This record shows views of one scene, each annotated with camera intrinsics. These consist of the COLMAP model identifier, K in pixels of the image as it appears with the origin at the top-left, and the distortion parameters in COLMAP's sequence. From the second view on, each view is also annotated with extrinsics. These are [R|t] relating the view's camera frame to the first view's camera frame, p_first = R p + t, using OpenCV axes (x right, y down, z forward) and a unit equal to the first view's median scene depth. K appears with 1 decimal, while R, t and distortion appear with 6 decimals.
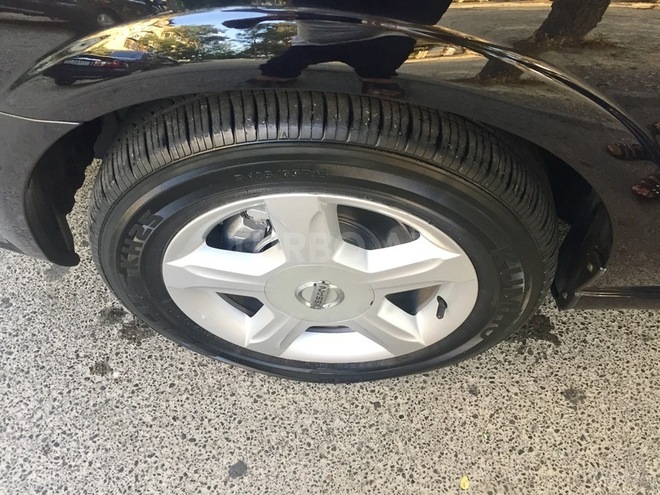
lens RADIAL K [[570.4, 0, 331.6], [0, 570.4, 245.3], [0, 0, 1]] dist [0.100870, -0.138489]
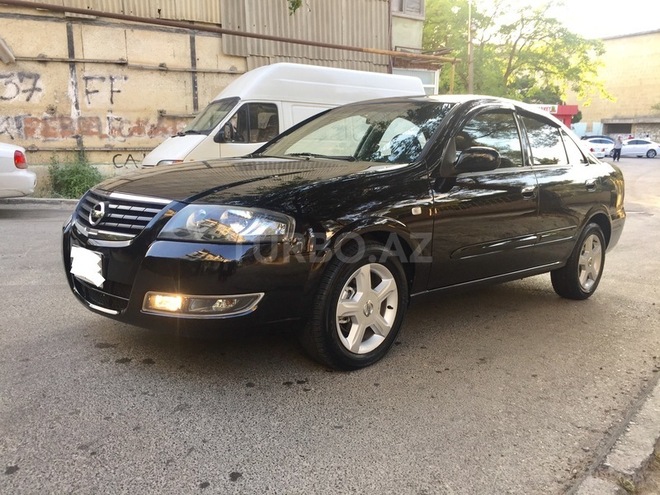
lens RADIAL K [[563.4, 0, 332.3], [0, 563.4, 248.0], [0, 0, 1]] dist [0.121360, -0.169936]
pose [[0.674483, -0.134285, 0.725975, -2.147150], [0.577618, 0.708403, -0.405614, 0.891616], [-0.459815, 0.692916, 0.555372, -0.840842]]
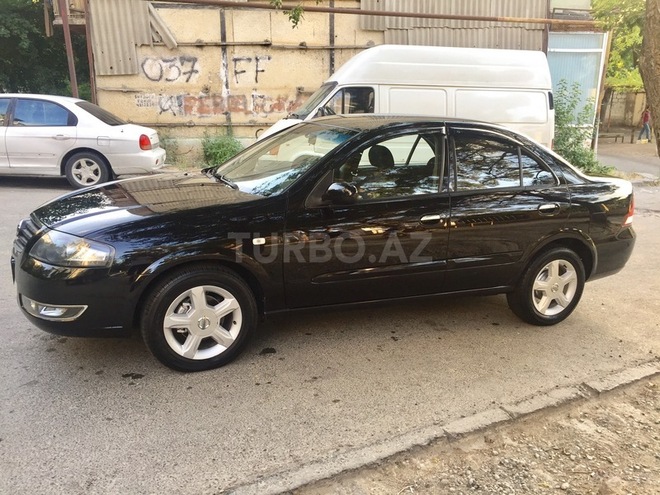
lens RADIAL K [[569.9, 0, 329.2], [0, 569.9, 248.4], [0, 0, 1]] dist [0.094679, -0.114405]
pose [[0.885776, -0.115073, 0.449621, -0.822551], [0.362815, 0.775821, -0.516205, 1.736305], [-0.289424, 0.620371, 0.728954, -2.092043]]
